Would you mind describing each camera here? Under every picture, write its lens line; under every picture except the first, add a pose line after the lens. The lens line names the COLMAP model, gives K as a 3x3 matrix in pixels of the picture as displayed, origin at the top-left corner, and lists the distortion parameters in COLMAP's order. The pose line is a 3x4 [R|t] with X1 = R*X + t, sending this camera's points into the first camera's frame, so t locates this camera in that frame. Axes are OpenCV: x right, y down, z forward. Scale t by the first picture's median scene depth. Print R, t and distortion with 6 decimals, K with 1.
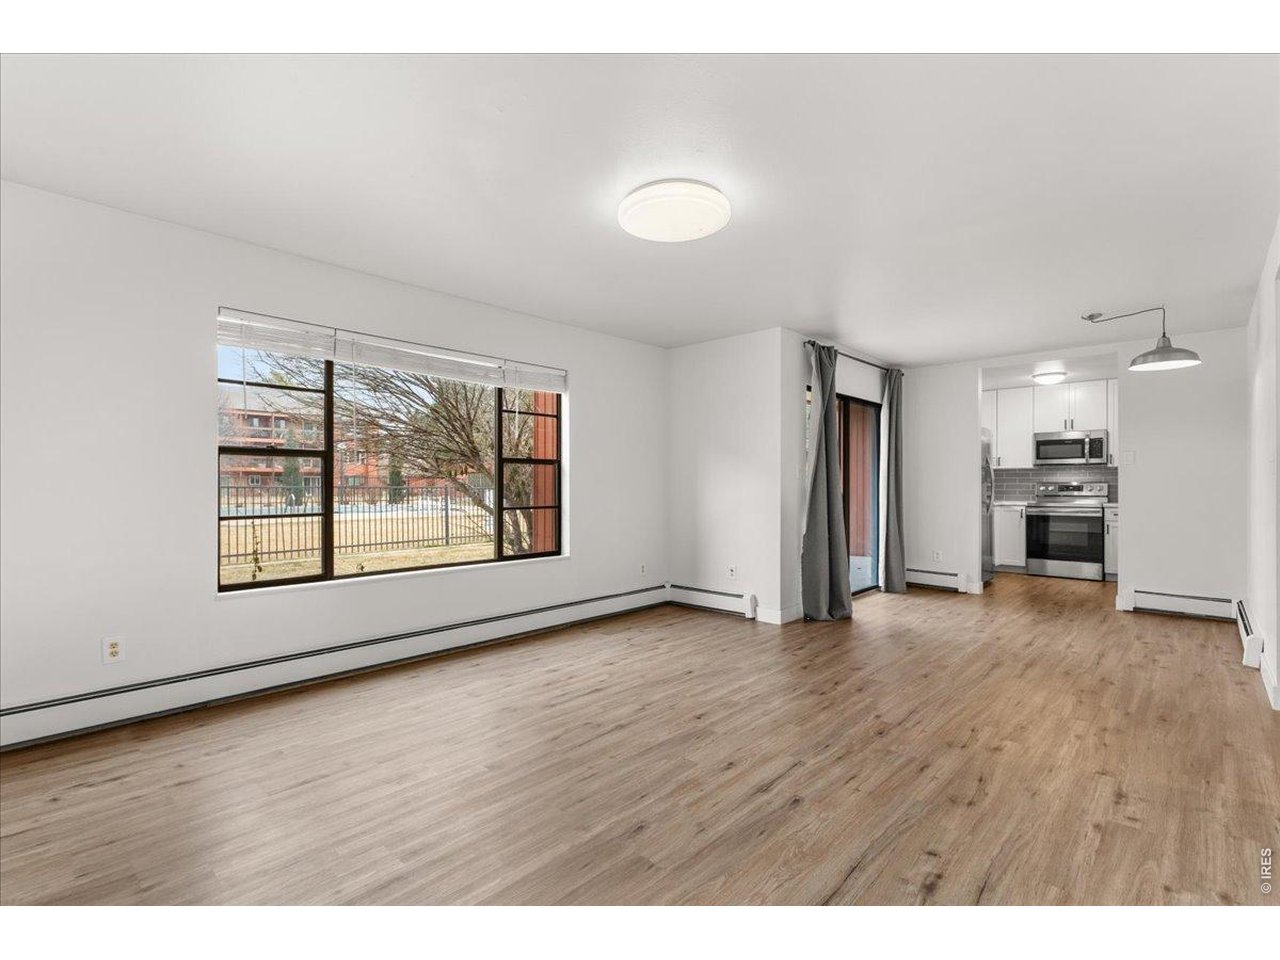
lens RADIAL K [[605.1, 0, 647.9], [0, 605.1, 480.4], [0, 0, 1]] dist [0.003009, 0.000488]
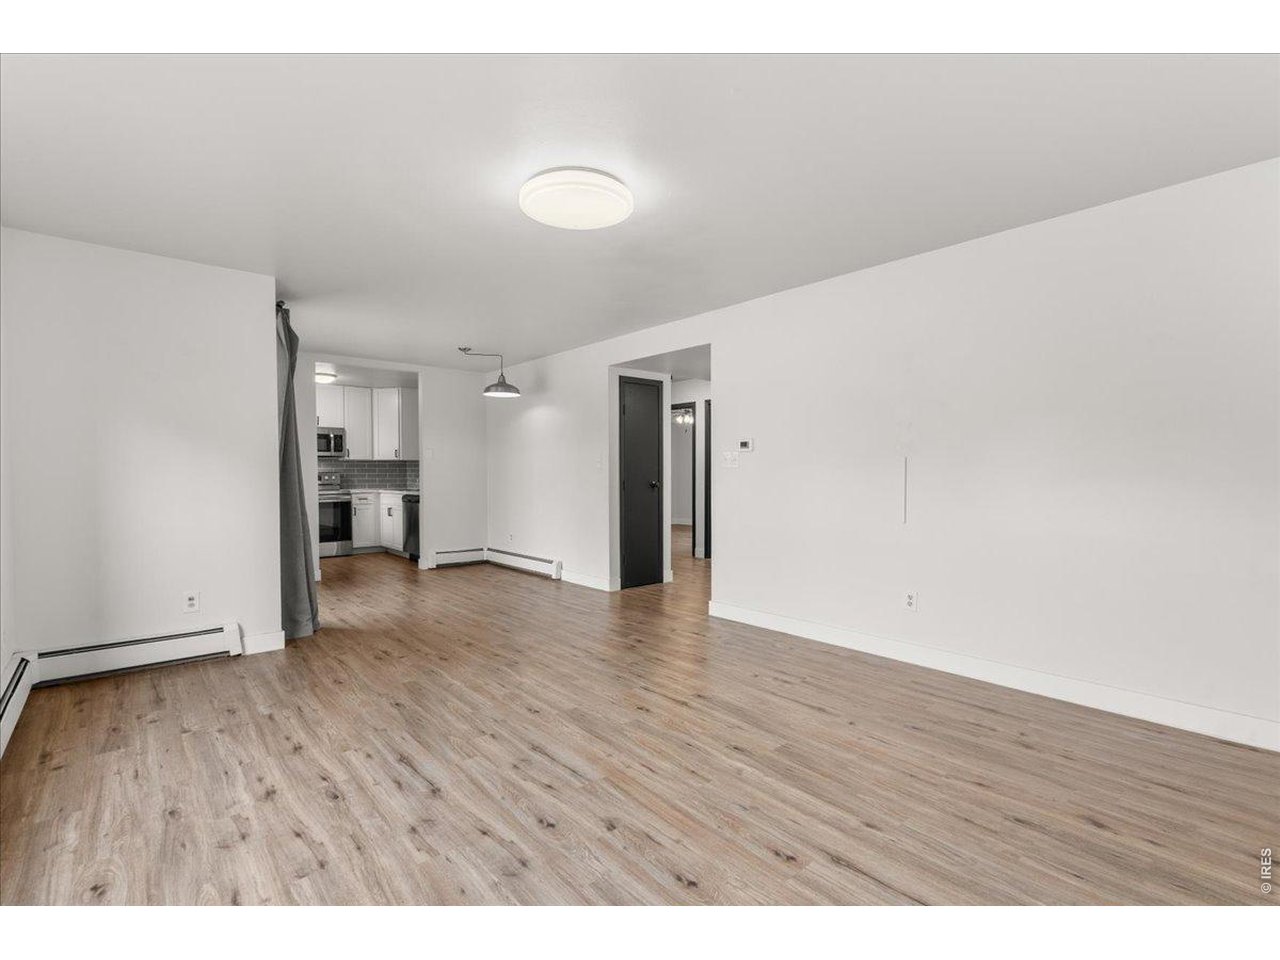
lens RADIAL K [[596.9, 0, 640.8], [0, 596.9, 483.4], [0, 0, 1]] dist [0.002160, 0.000387]
pose [[0.116111, -0.018252, 0.993069, -0.612451], [-0.003860, 0.999815, 0.018827, 0.000775], [-0.993229, -0.006020, 0.116019, 0.515133]]
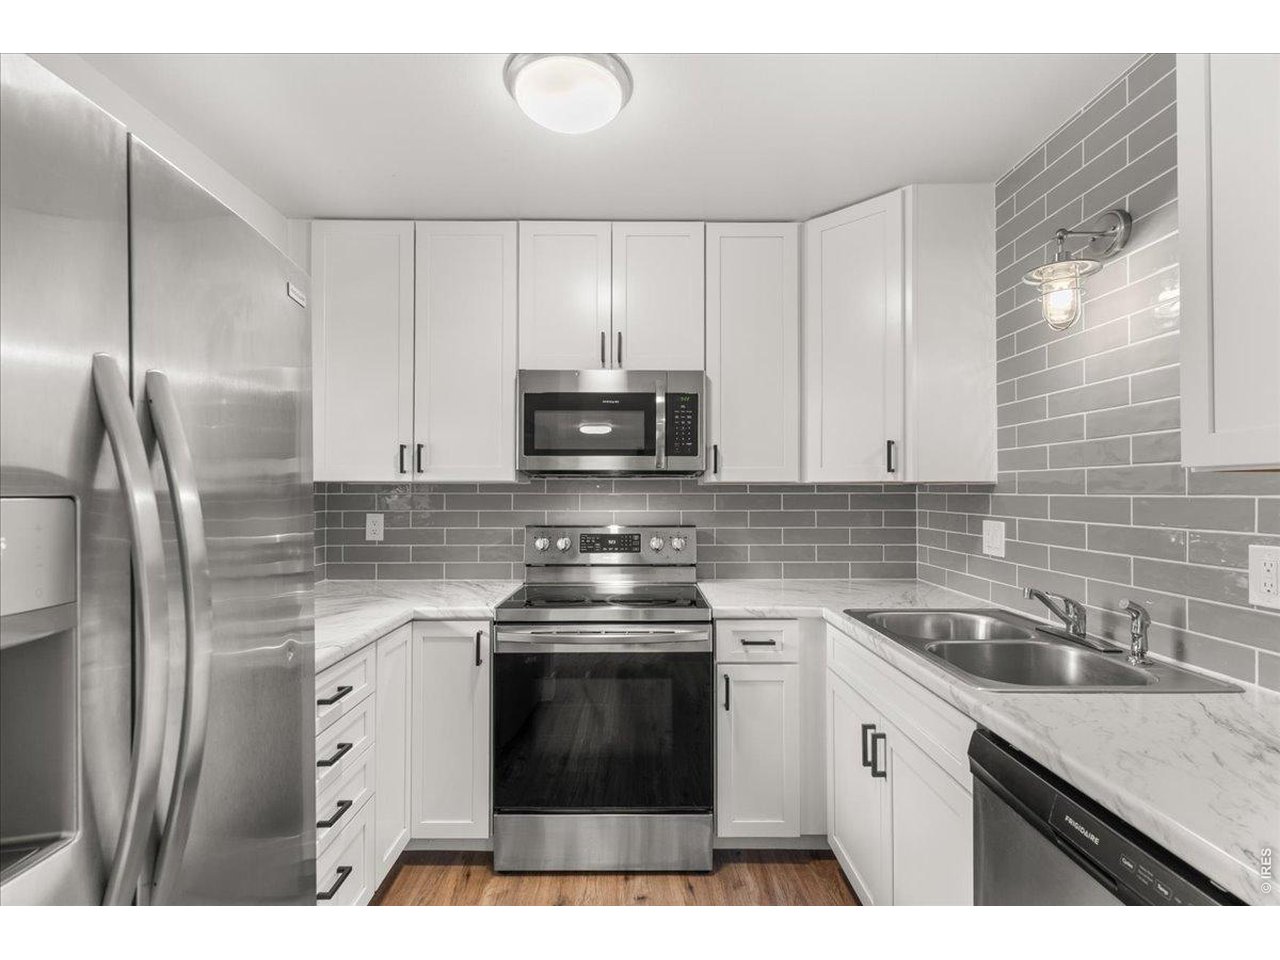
lens RADIAL K [[596.9, 0, 640.8], [0, 596.9, 483.4], [0, 0, 1]] dist [0.002160, 0.000387]
pose [[0.736320, 0.004901, 0.676616, 0.915146], [-0.004241, 0.999988, -0.002629, -0.037427], [-0.676620, -0.000934, 0.736331, 1.407142]]
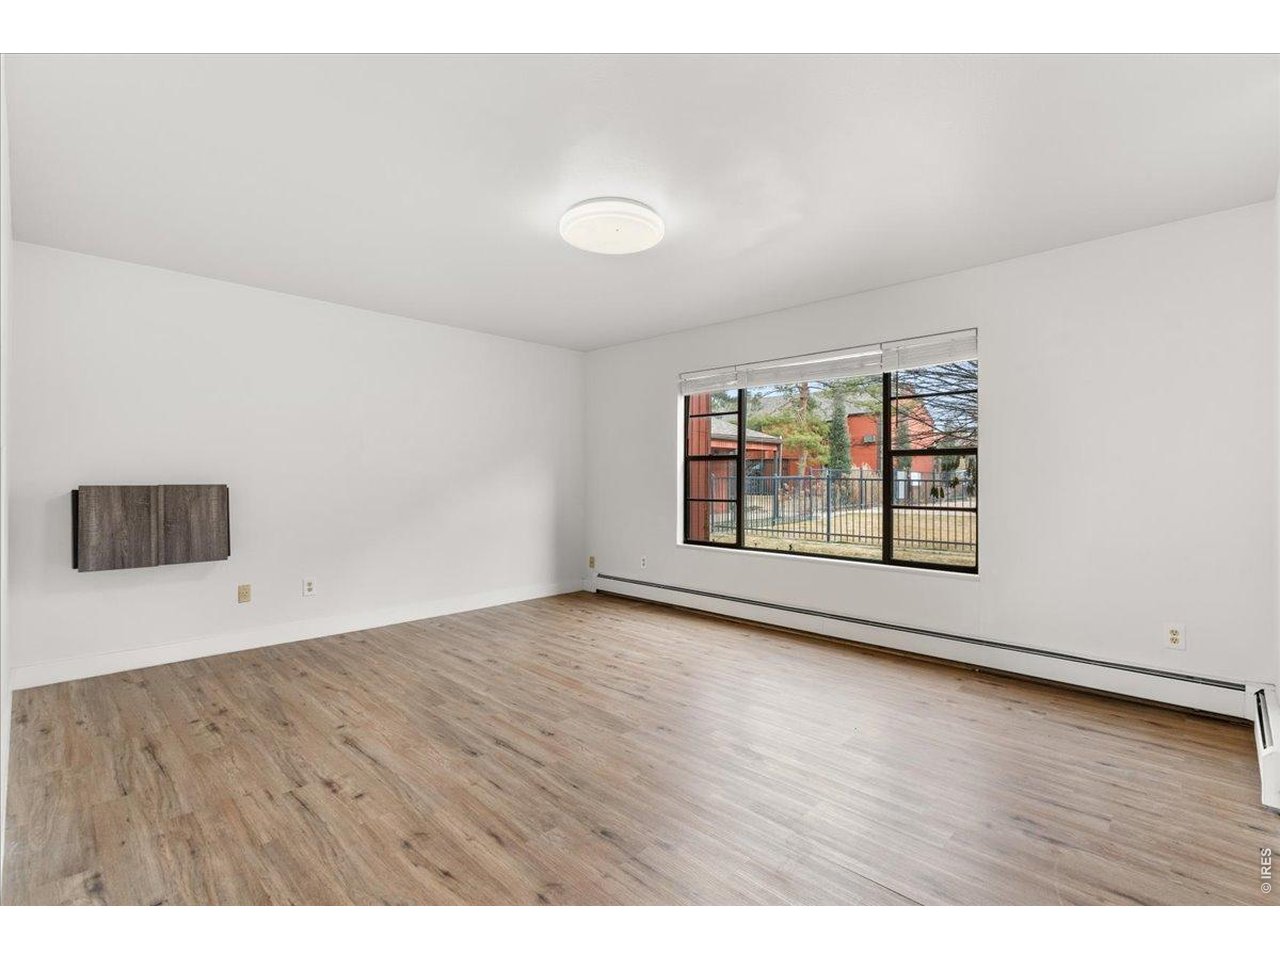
lens RADIAL K [[595.4, 0, 640.0], [0, 595.4, 480.0], [0, 0, 1]] dist [0.002349, 0.000419]
pose [[-0.035110, 0.002347, -0.999381, 0.722479], [0.004685, 0.999987, 0.002183, 0.002914], [0.999372, -0.004606, -0.035121, 0.716614]]
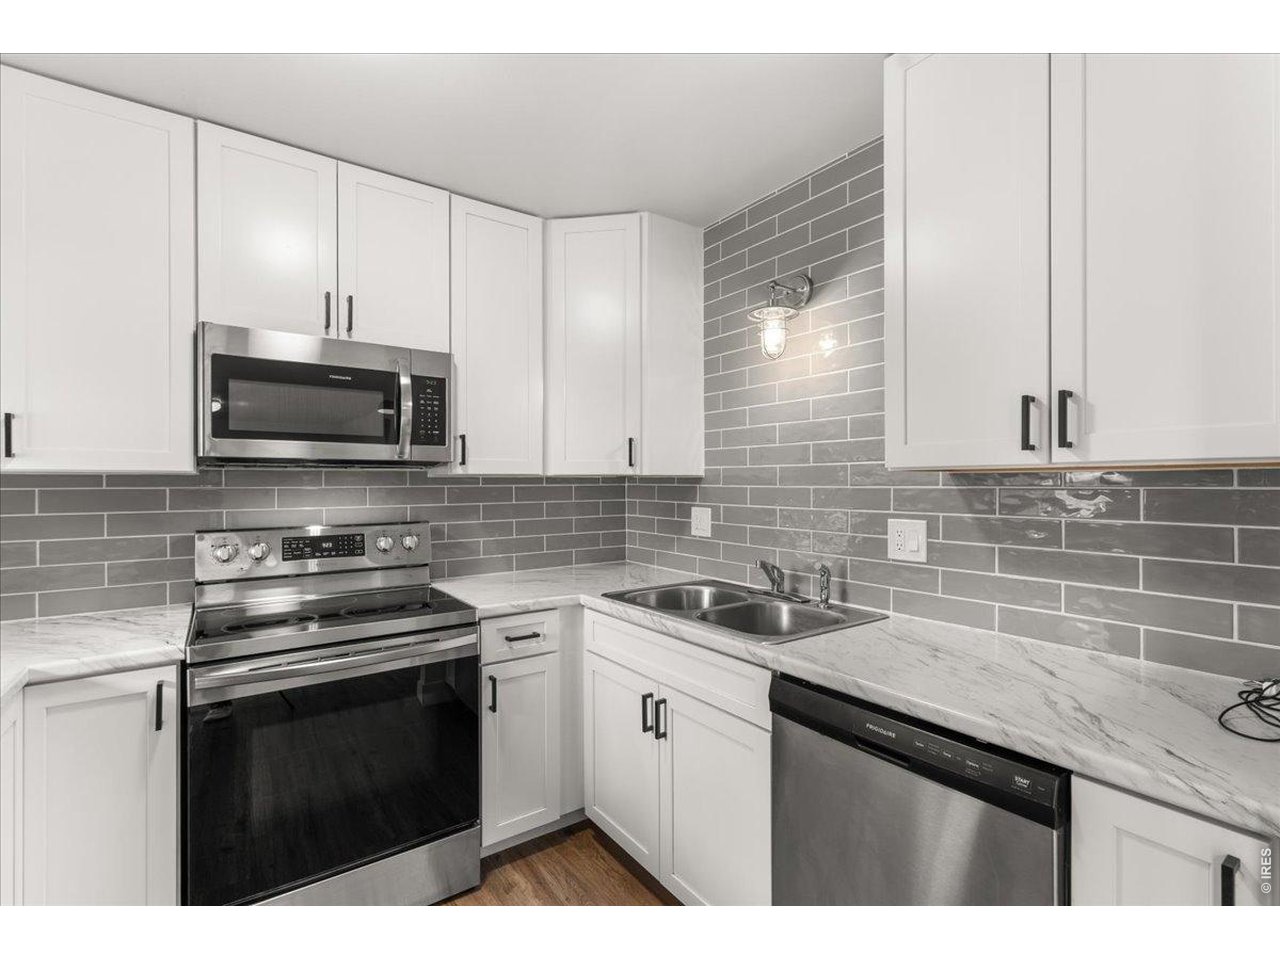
lens RADIAL K [[595.4, 0, 640.0], [0, 595.4, 480.0], [0, 0, 1]] dist [0.002349, 0.000419]
pose [[0.209424, -0.002921, 0.977821, 0.863766], [-0.007672, 0.999960, 0.004630, -0.039102], [-0.977795, -0.008472, 0.209393, 1.513968]]
